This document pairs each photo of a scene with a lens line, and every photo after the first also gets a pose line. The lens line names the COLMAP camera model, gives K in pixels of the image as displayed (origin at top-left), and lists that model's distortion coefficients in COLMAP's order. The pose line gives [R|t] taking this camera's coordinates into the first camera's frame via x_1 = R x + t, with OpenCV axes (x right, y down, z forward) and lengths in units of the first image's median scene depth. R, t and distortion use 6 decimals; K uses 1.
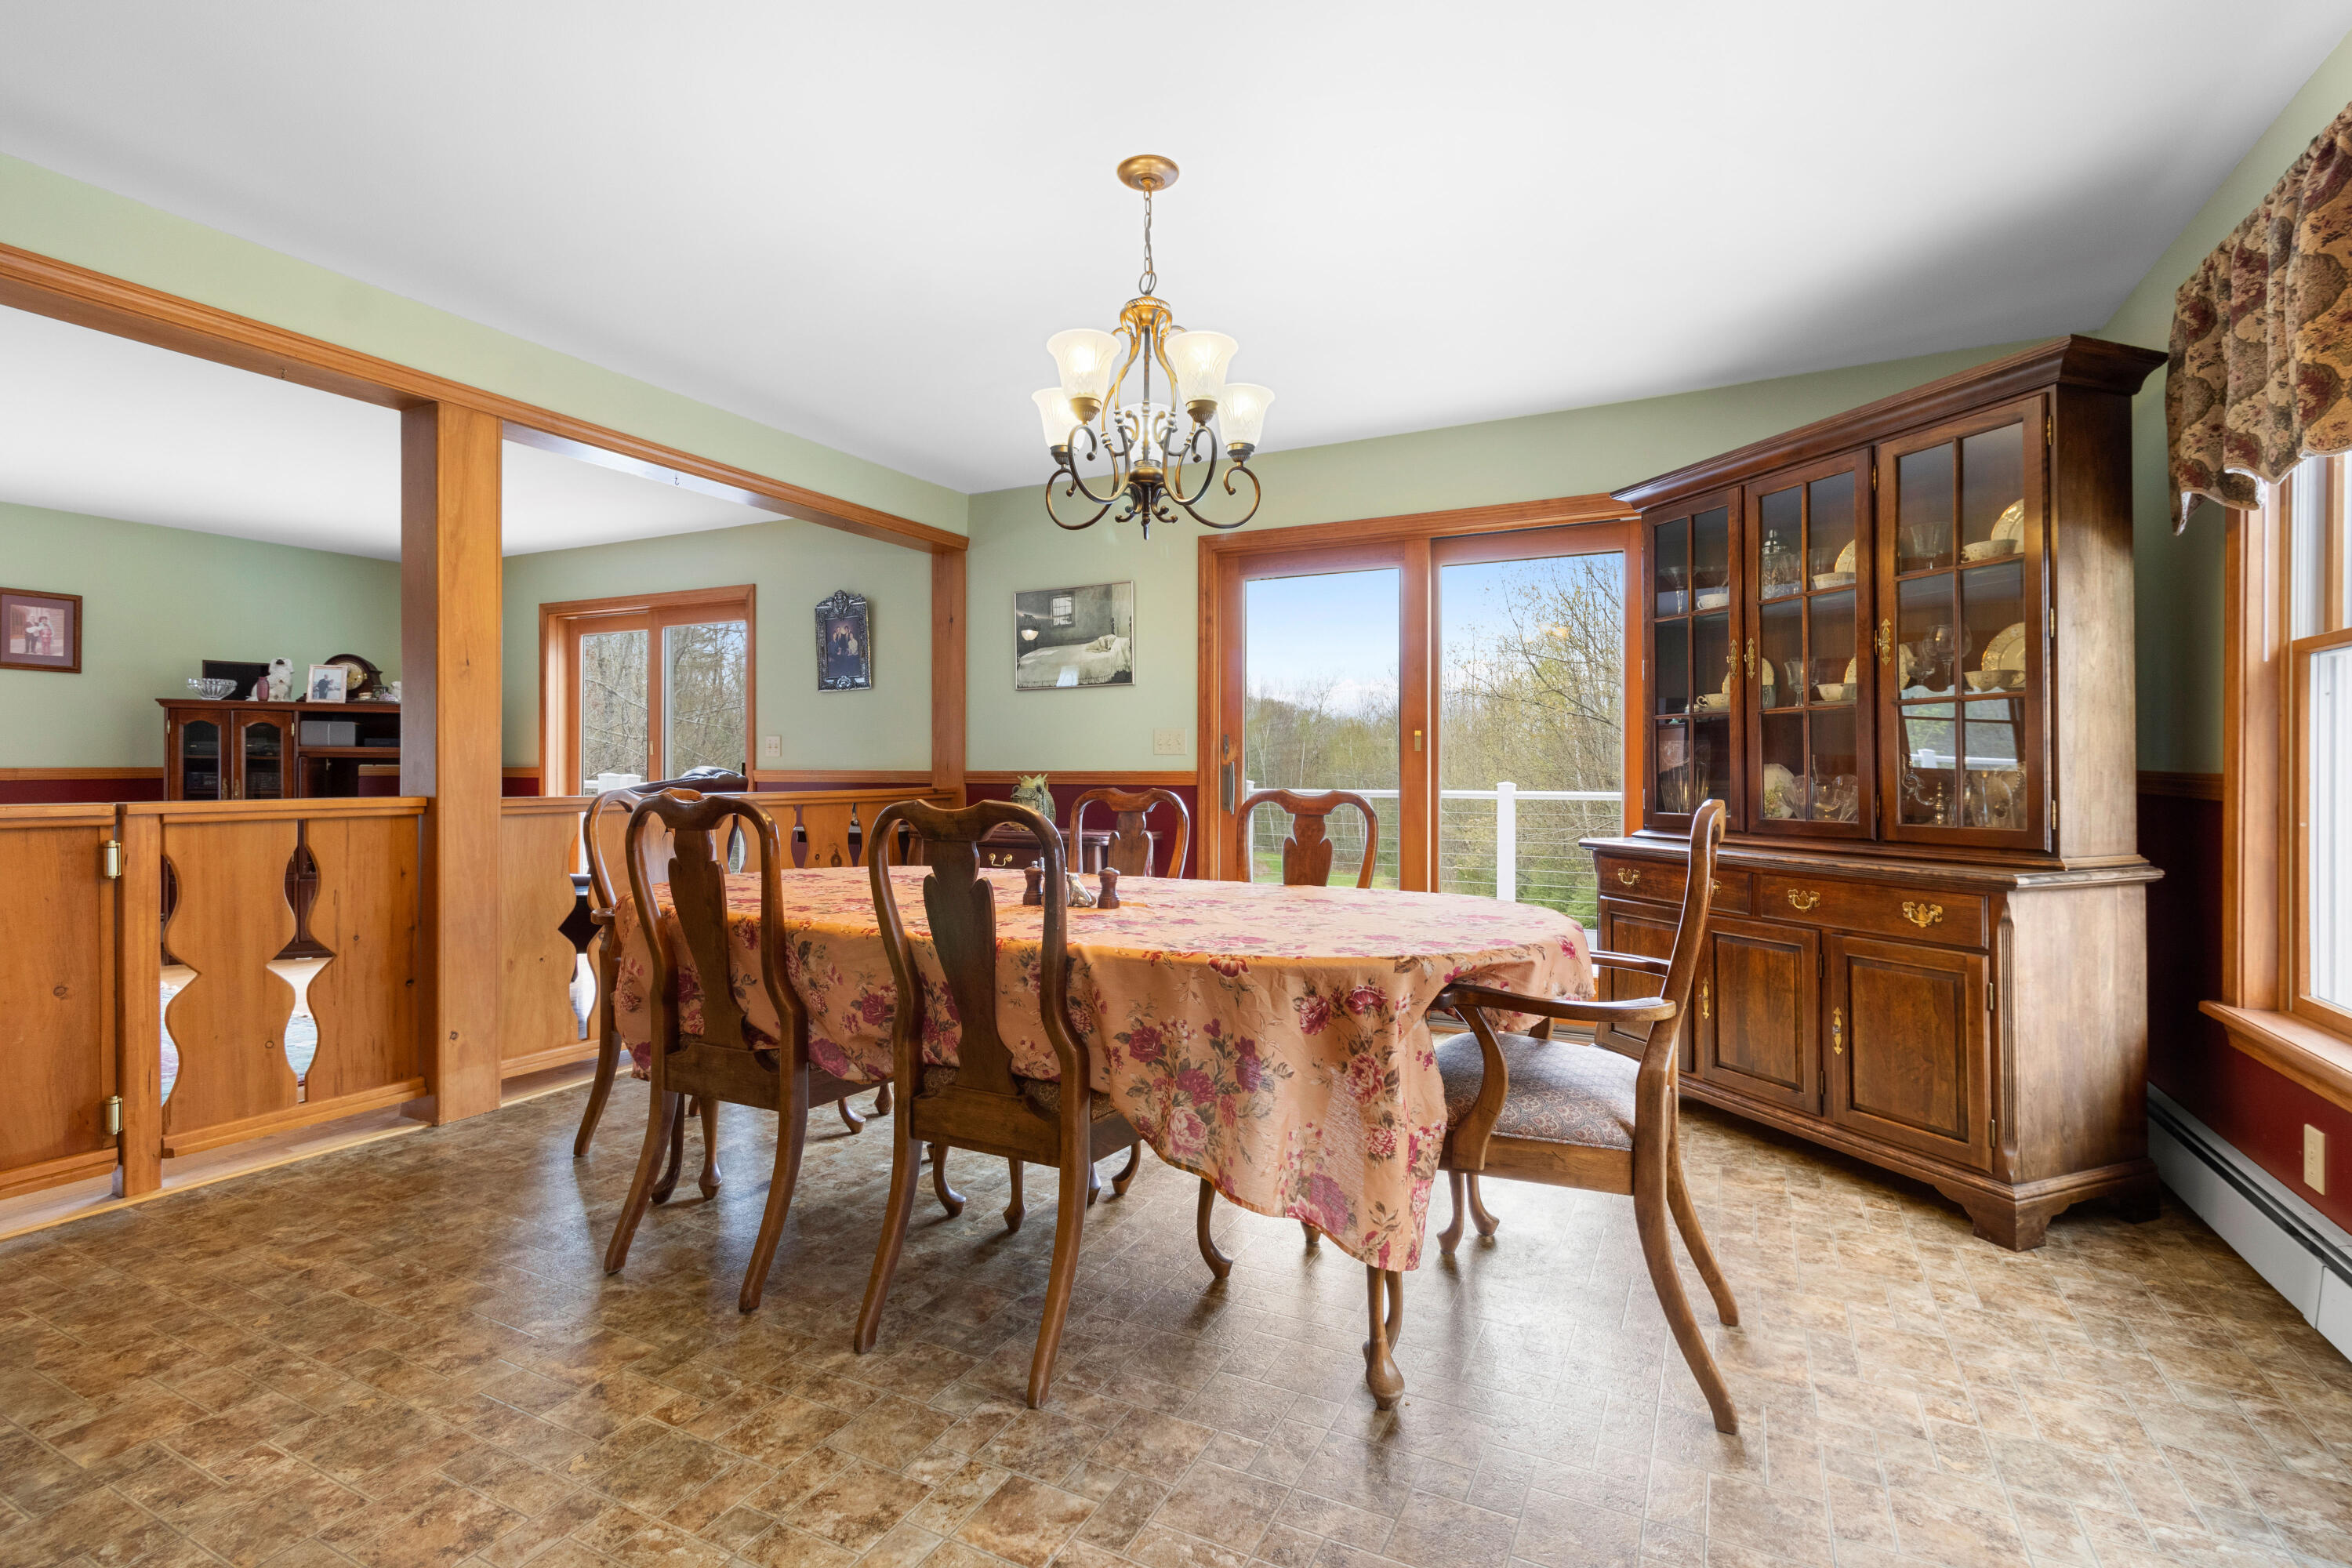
lens RADIAL K [[1070.6, 0, 1198.6], [0, 1070.6, 792.9], [0, 0, 1]] dist [-0.001190, 0.000240]
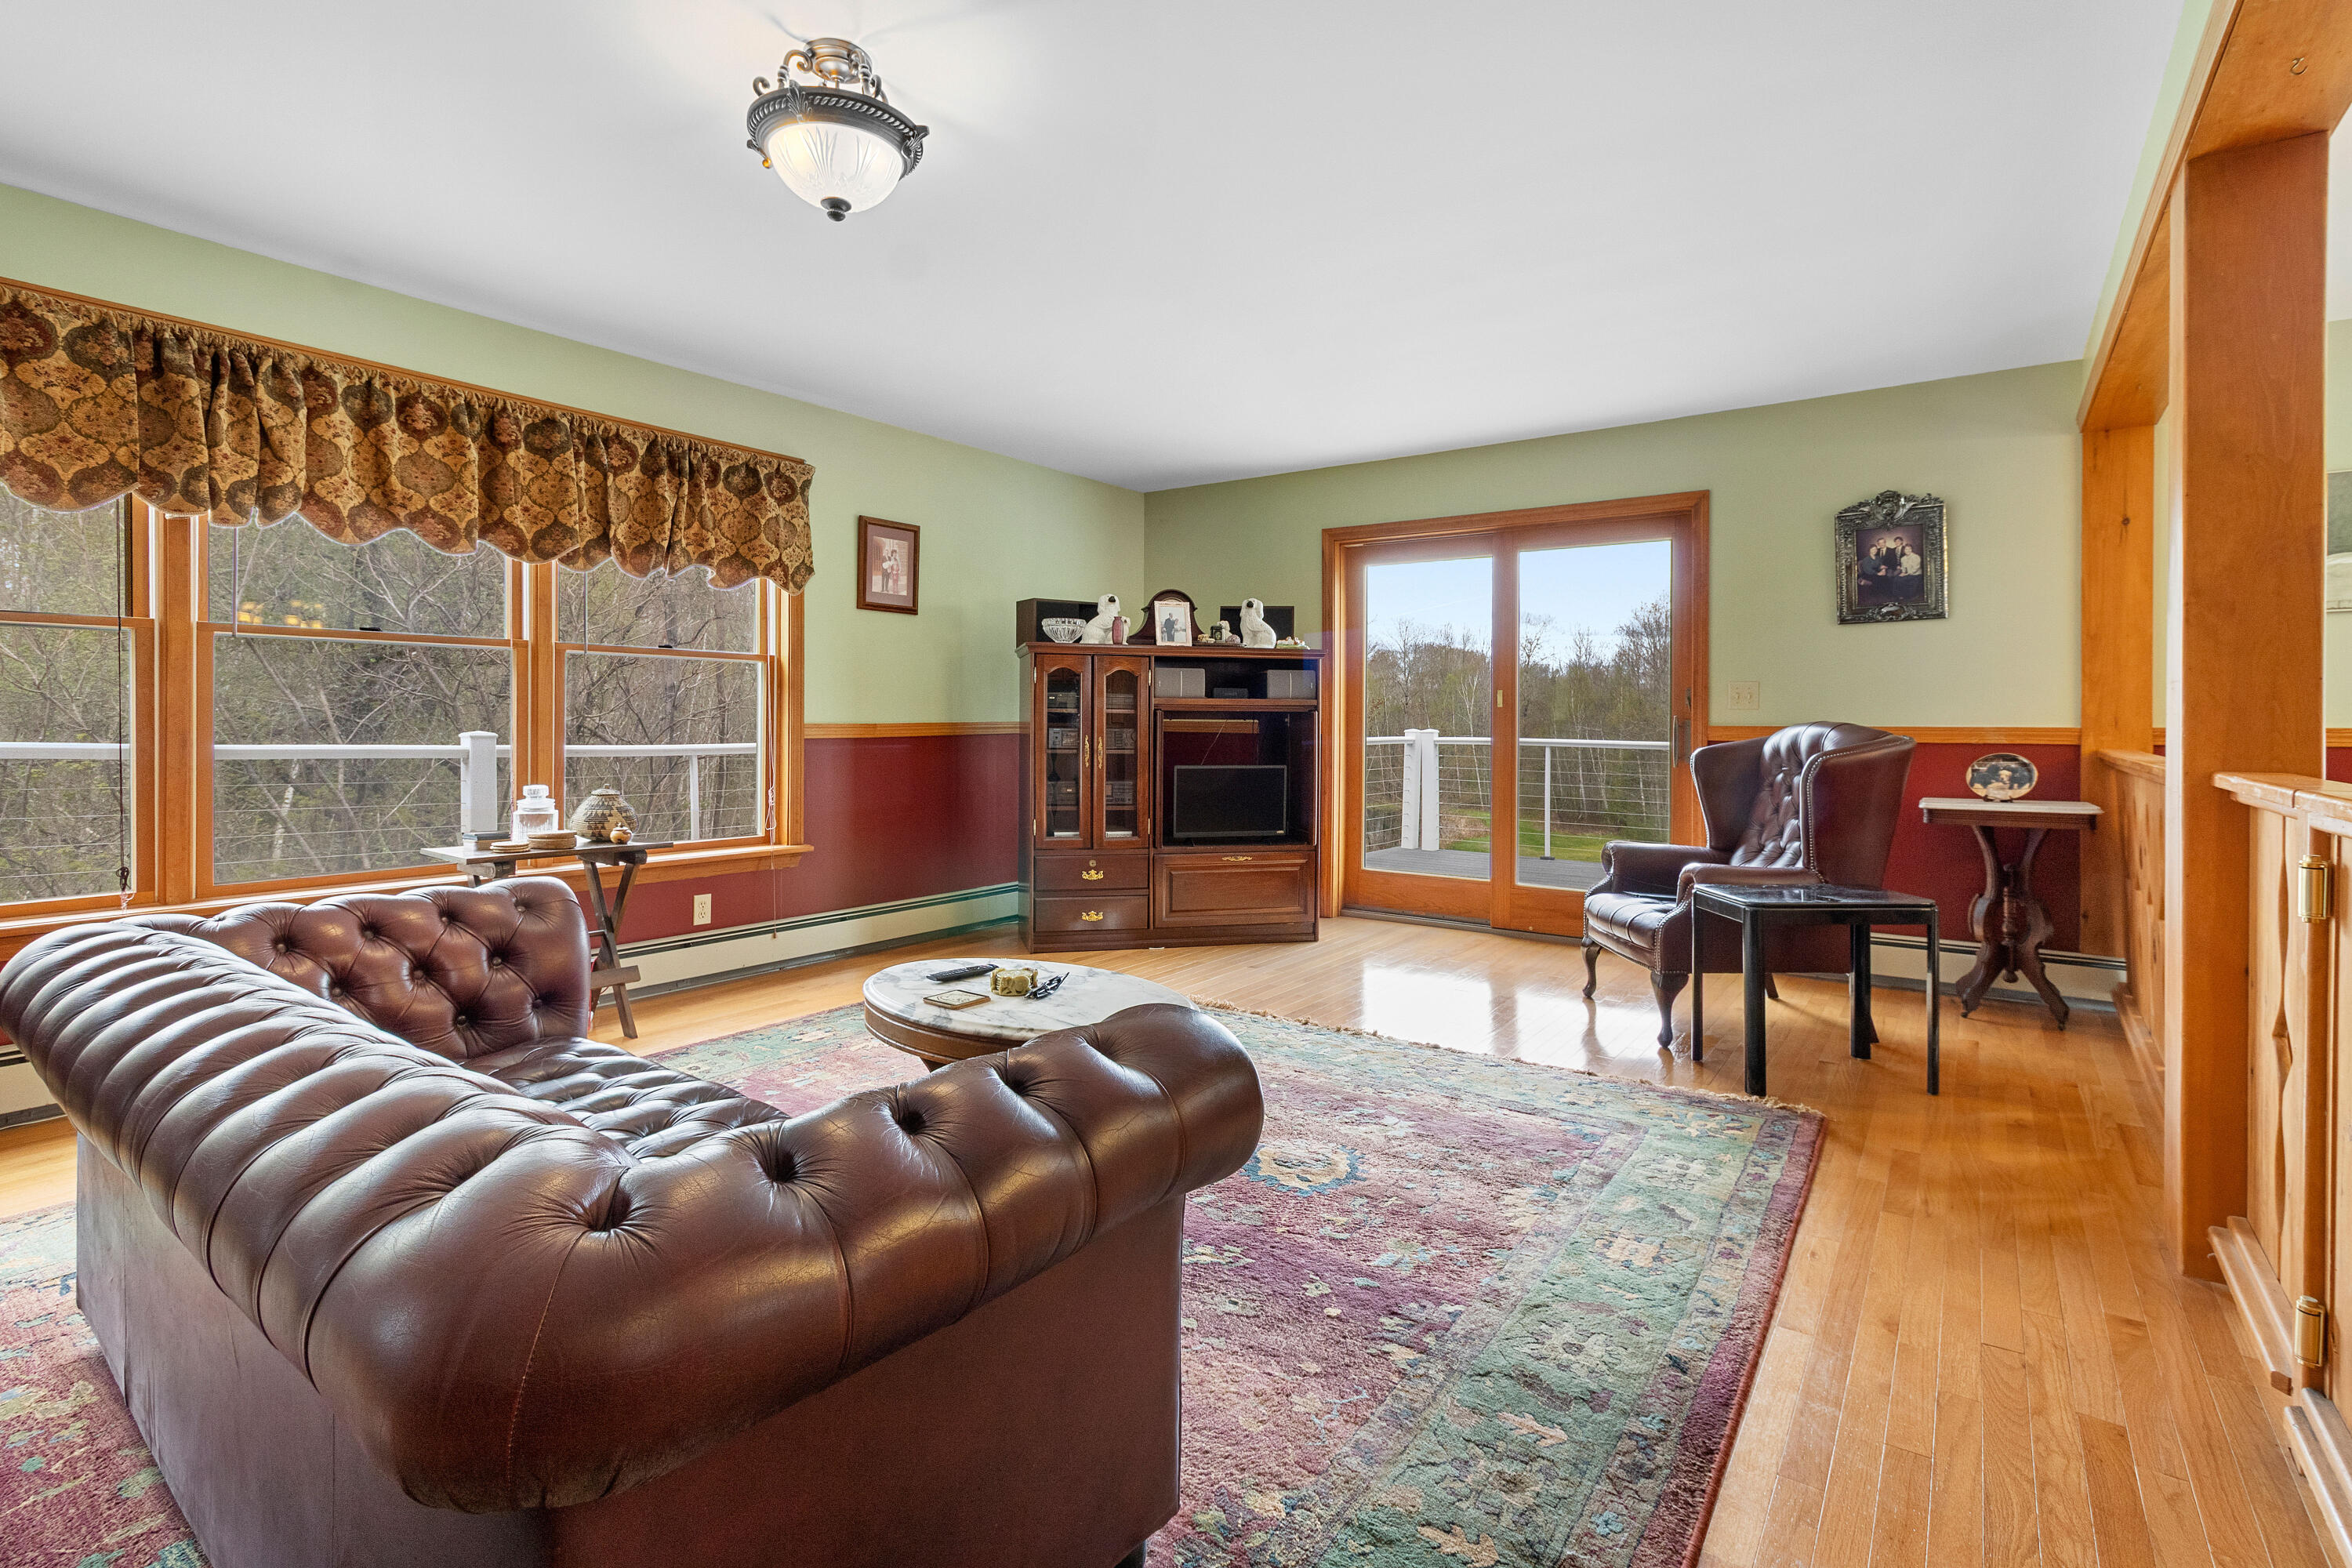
lens RADIAL K [[1109.9, 0, 1202.8], [0, 1109.9, 734.3], [0, 0, 1]] dist [0.004569, -0.000009]
pose [[0.988635, 0.001671, -0.150326, -1.360917], [-0.003622, 0.999913, -0.012704, -0.007094], [0.150292, 0.013104, 0.988555, 0.283576]]
